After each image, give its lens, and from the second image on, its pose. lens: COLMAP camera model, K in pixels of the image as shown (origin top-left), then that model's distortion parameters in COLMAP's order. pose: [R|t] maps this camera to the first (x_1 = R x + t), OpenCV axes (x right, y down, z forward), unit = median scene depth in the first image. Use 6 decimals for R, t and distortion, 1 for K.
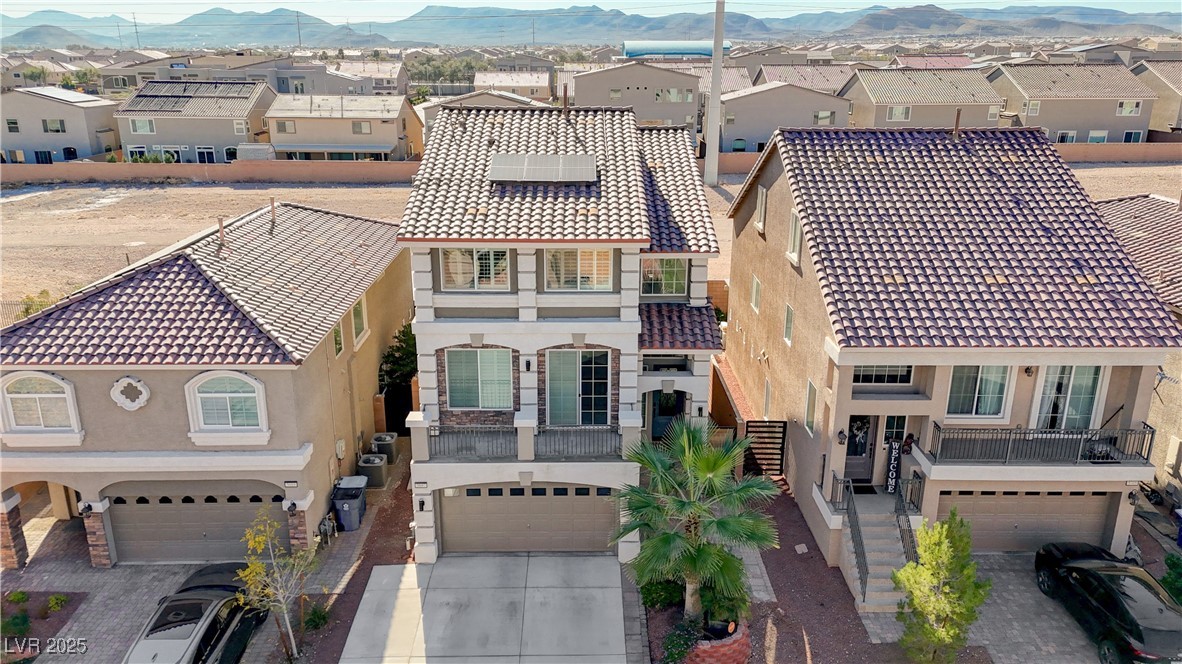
lens RADIAL K [[852.6, 0, 582.9], [0, 852.6, 330.0], [0, 0, 1]] dist [0.079912, -0.064480]
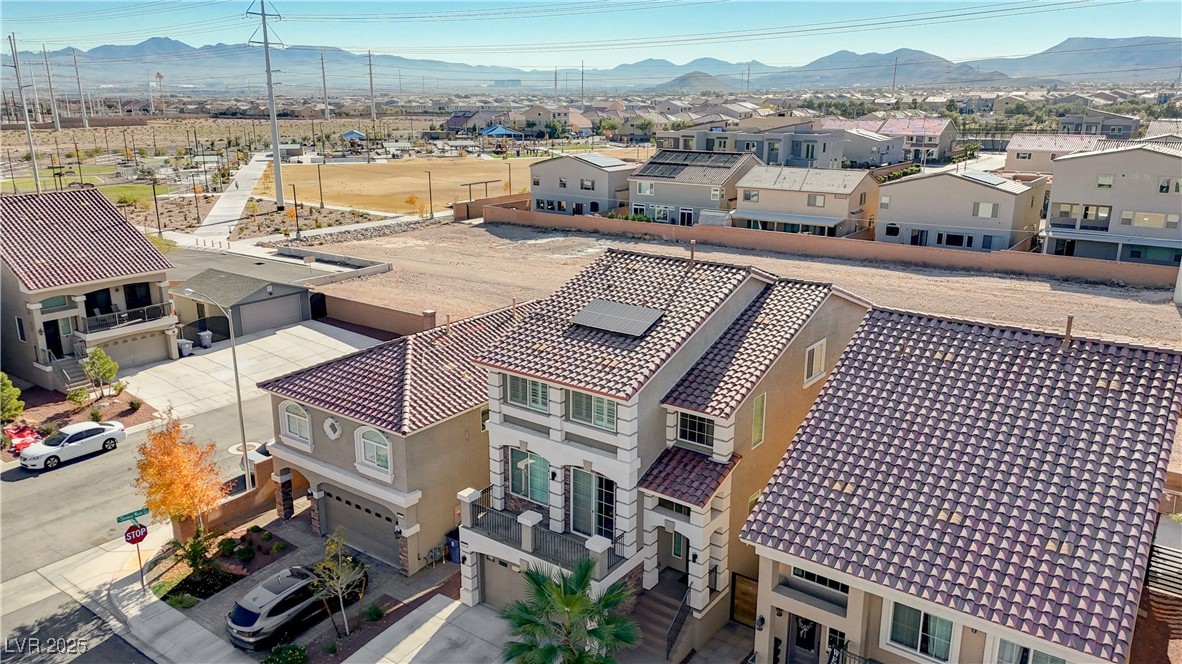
lens RADIAL K [[852.6, 0, 582.9], [0, 852.6, 330.0], [0, 0, 1]] dist [0.079912, -0.064480]
pose [[0.799718, 0.157663, -0.579304, 0.637045], [-0.183579, 0.982904, 0.014079, -0.186195], [0.571620, 0.095089, 0.814990, -0.002011]]
